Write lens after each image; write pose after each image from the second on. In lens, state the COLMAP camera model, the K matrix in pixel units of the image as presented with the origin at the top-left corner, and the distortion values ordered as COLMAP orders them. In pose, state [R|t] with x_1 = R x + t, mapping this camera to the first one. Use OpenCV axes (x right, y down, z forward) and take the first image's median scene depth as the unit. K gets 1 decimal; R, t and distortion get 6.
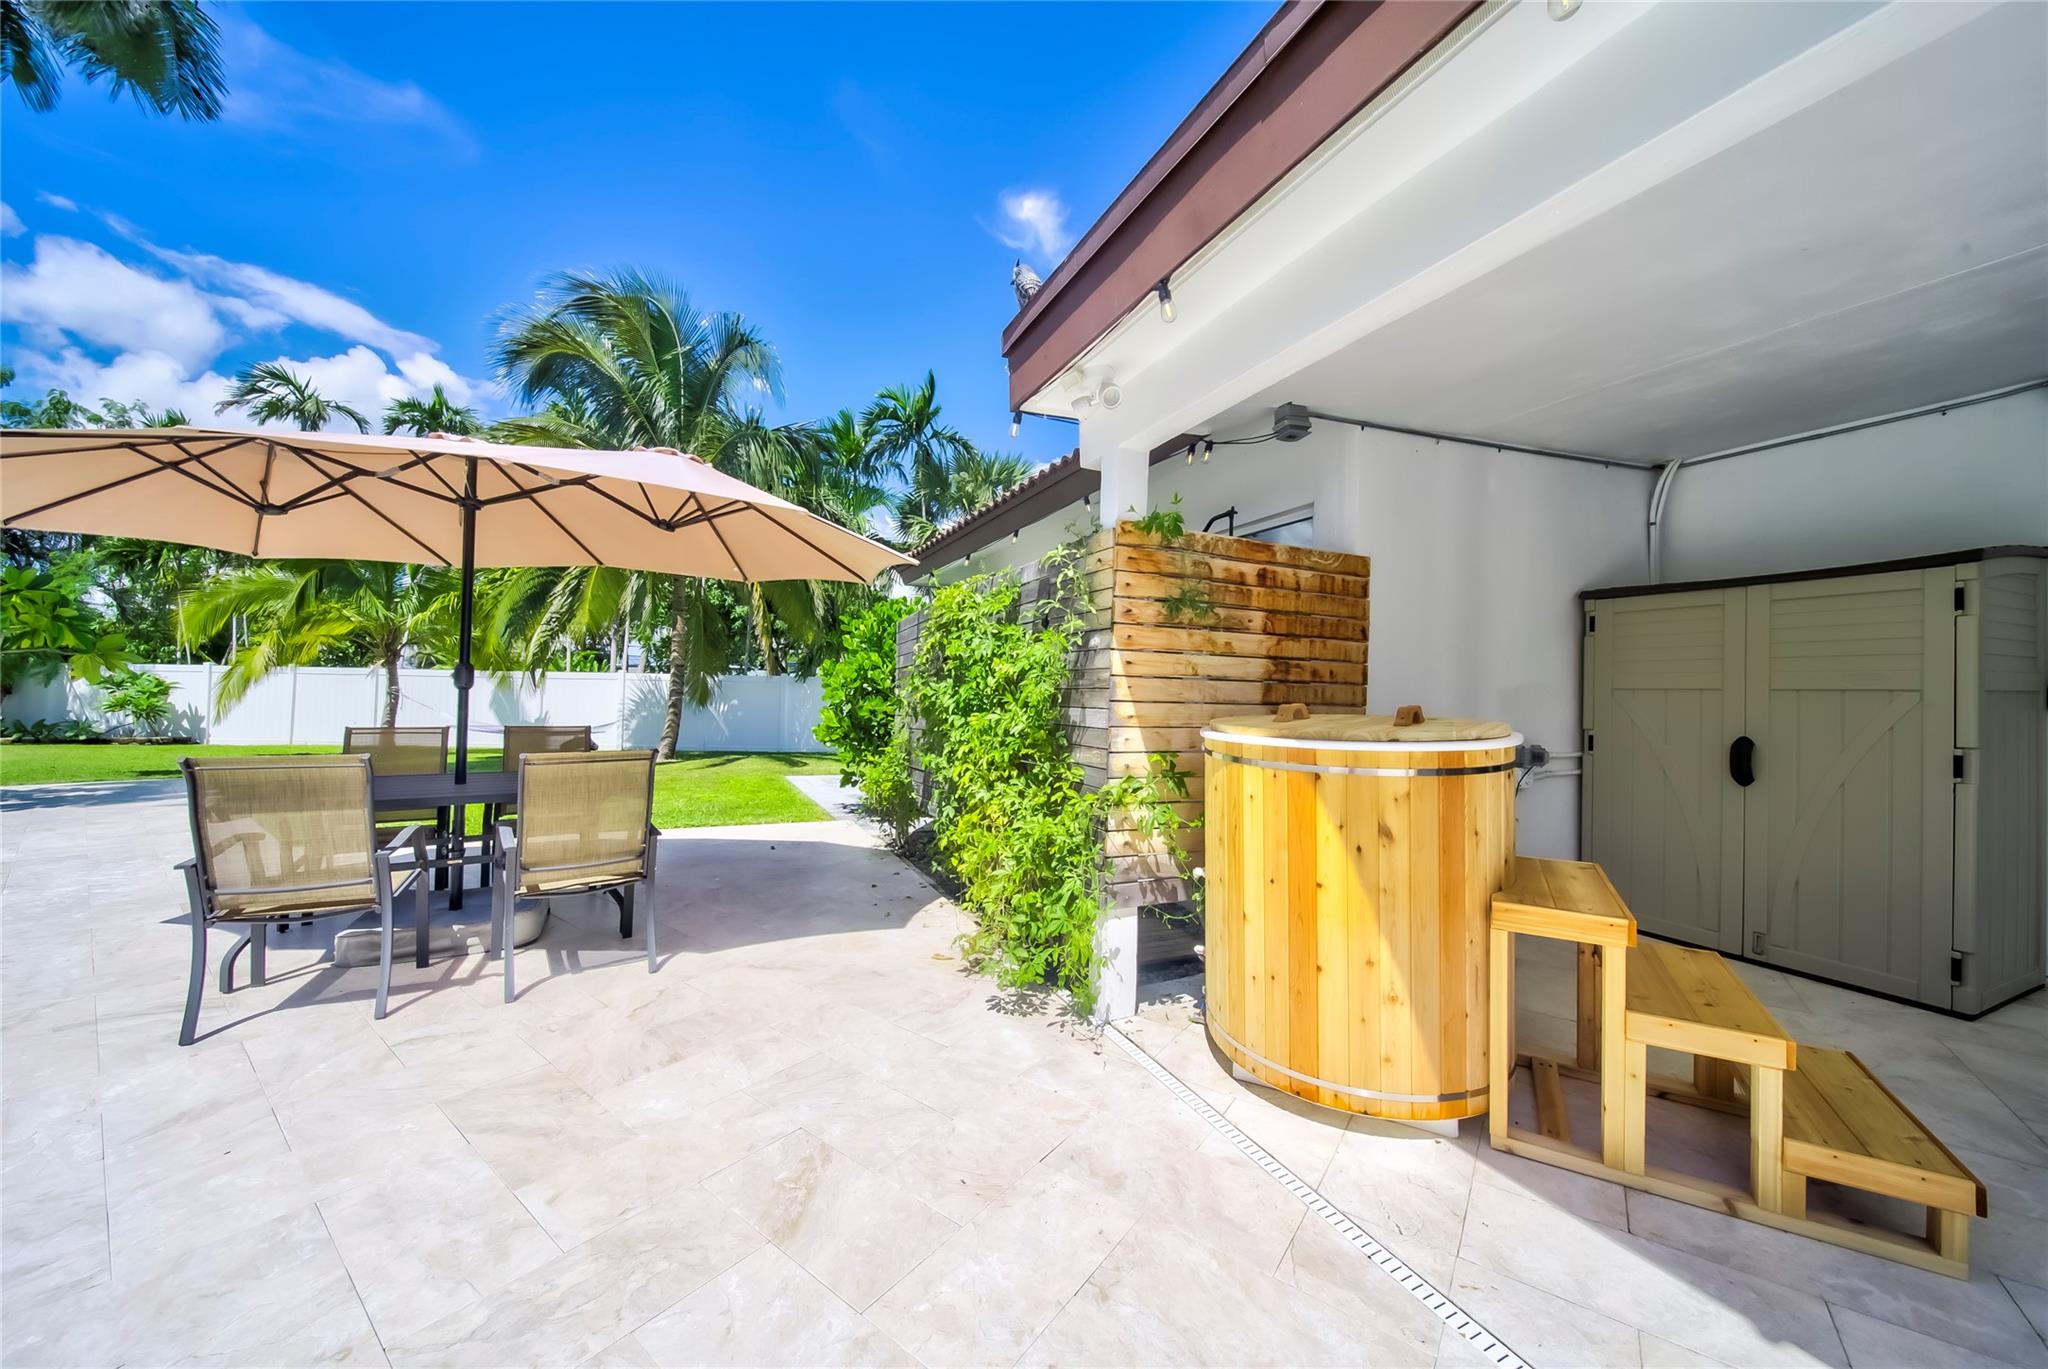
lens RADIAL K [[734.3, 0, 1021.3], [0, 734.3, 679.7], [0, 0, 1]] dist [-0.003397, -0.000370]
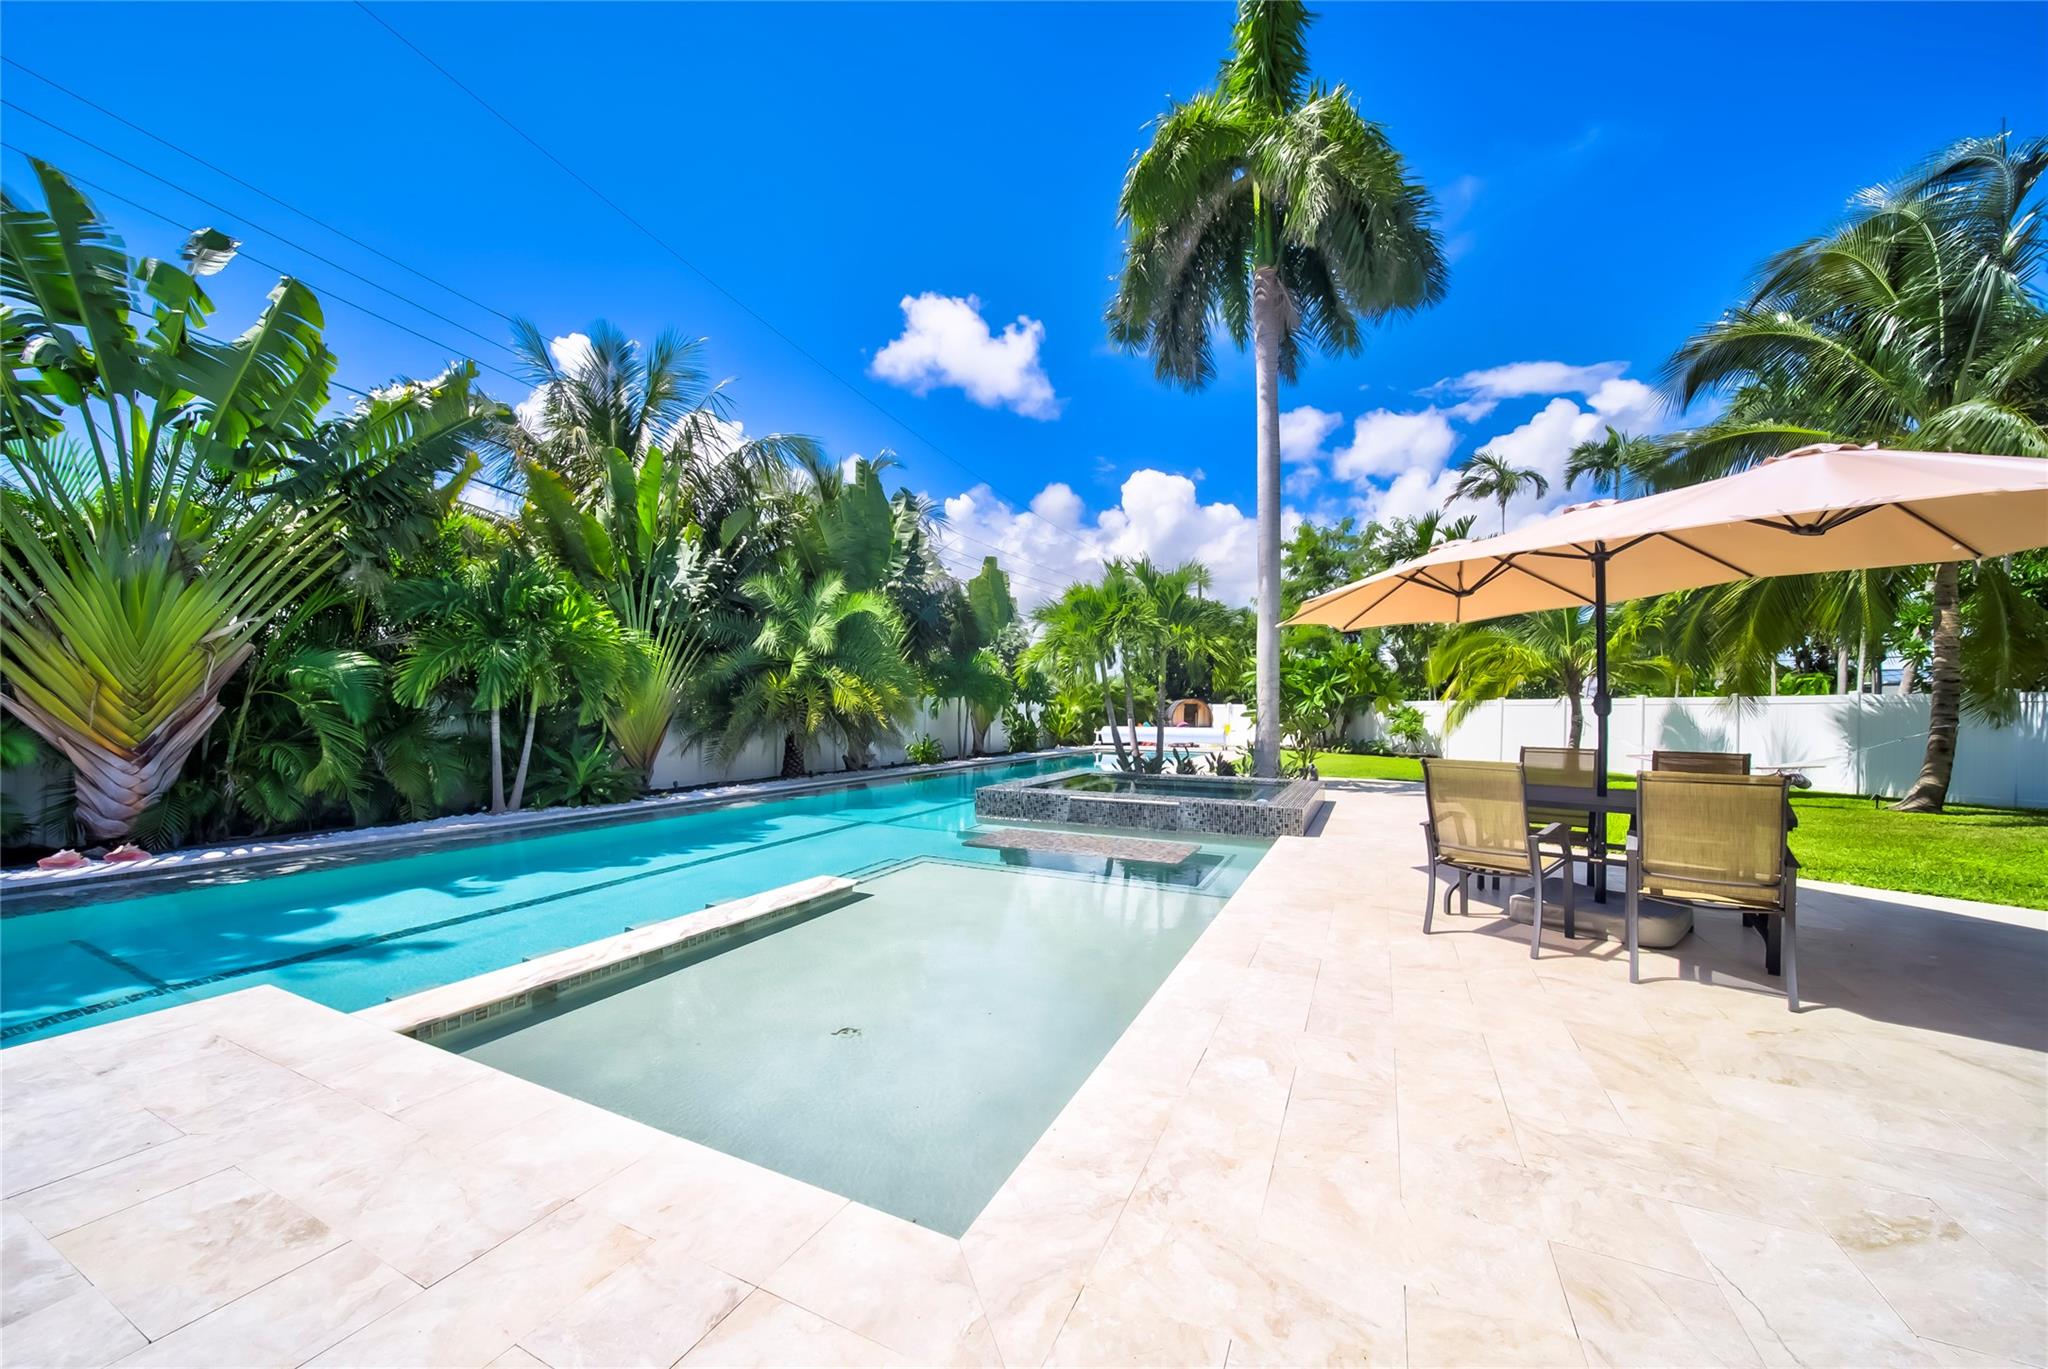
lens RADIAL K [[738.8, 0, 1025.2], [0, 738.8, 710.6], [0, 0, 1]] dist [-0.010429, -0.000105]
pose [[0.209306, -0.015047, -0.977734, 0.215191], [0.017279, 0.999782, -0.011687, 0.003423], [0.977697, -0.014448, 0.209521, -0.162726]]
